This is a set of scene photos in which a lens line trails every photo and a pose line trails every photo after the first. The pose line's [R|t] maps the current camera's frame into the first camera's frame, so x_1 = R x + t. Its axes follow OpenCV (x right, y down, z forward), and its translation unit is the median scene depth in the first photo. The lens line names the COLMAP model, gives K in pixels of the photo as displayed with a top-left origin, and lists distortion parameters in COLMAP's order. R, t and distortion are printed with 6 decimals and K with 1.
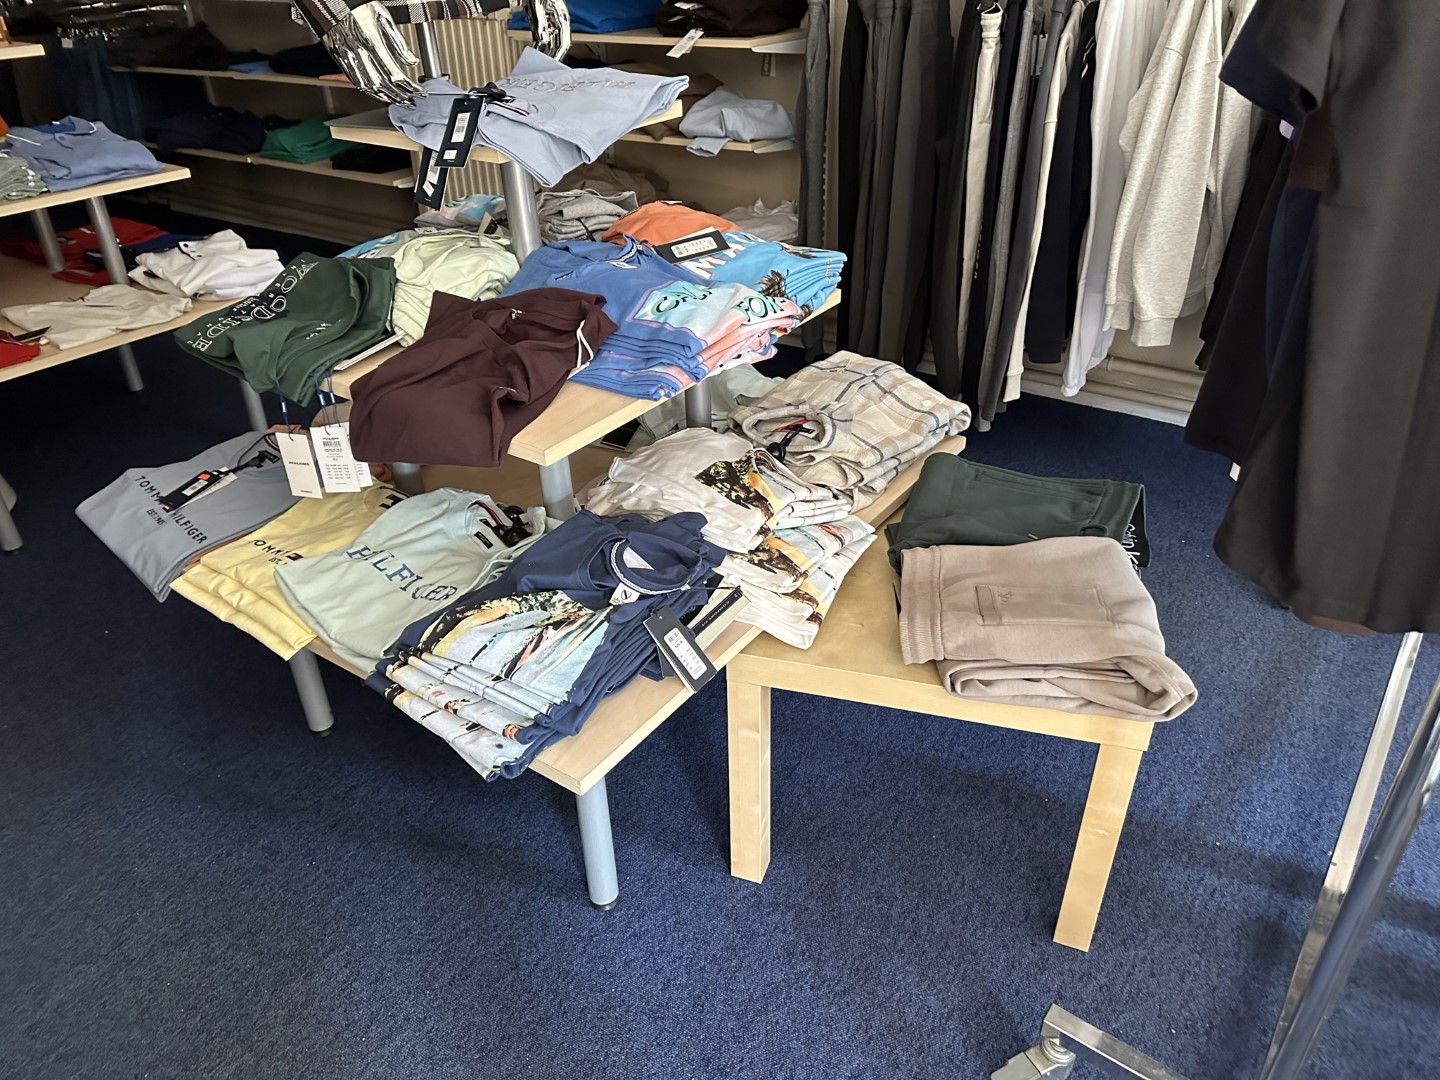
lens RADIAL K [[1008.3, 0, 720.0], [0, 1008.3, 540.0], [0, 0, 1]] dist [-0.007716, -0.009165]
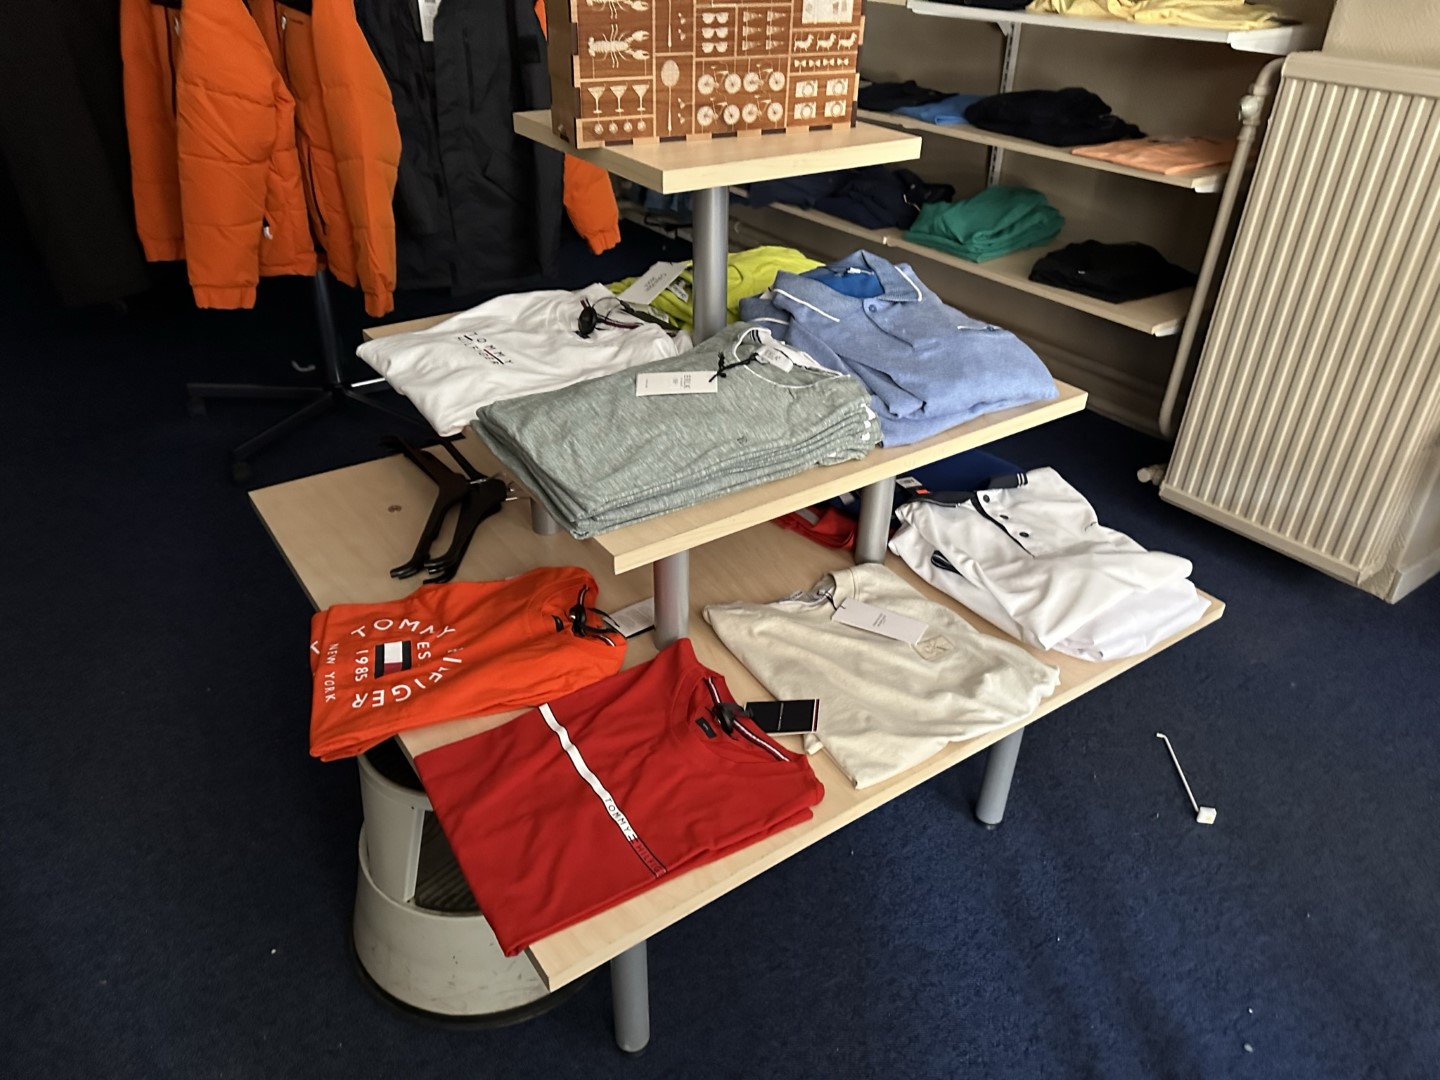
lens RADIAL K [[1008.3, 0, 720.0], [0, 1008.3, 540.0], [0, 0, 1]] dist [-0.007716, -0.009165]
pose [[0.943885, 0.203789, -0.259906, -0.545989], [-0.200320, 0.978911, 0.040060, -0.275978], [0.262589, 0.014252, 0.964802, 0.454393]]
